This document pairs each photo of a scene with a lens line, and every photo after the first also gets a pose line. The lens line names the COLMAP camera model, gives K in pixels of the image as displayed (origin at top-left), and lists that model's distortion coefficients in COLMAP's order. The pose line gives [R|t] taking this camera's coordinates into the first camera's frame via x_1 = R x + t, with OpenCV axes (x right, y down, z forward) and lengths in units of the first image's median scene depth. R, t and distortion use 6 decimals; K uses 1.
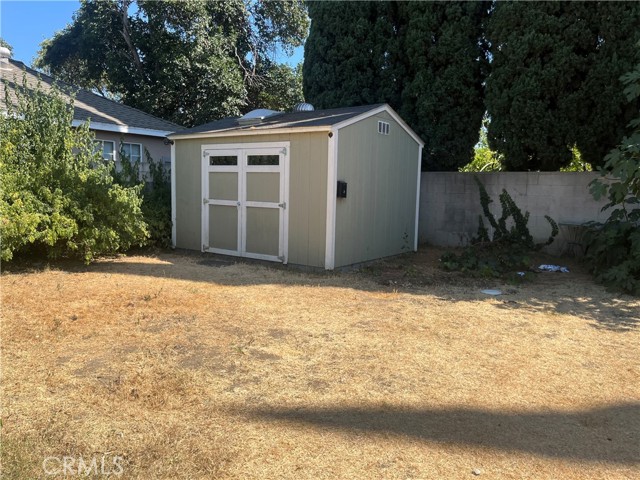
lens RADIAL K [[487.4, 0, 317.9], [0, 487.4, 241.1], [0, 0, 1]] dist [0.036487, -0.061331]
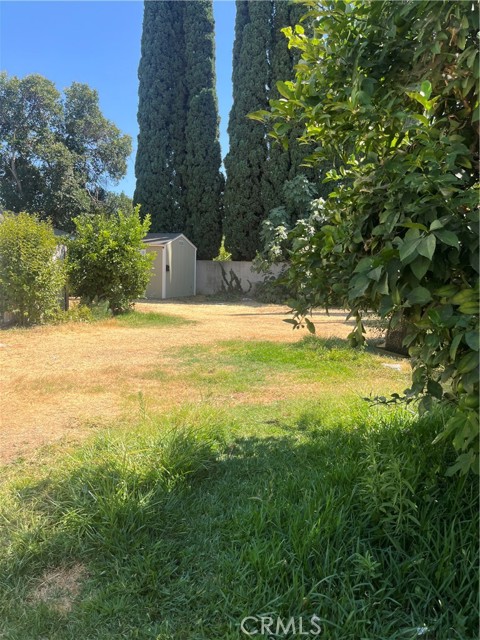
lens RADIAL K [[487.4, 0, 240.3], [0, 487.4, 321.6], [0, 0, 1]] dist [0.036487, -0.061331]
pose [[0.955014, -0.027639, 0.295270, -0.262875], [0.024497, 0.999597, 0.014336, 0.110254], [-0.295547, -0.006458, 0.955306, -1.197526]]
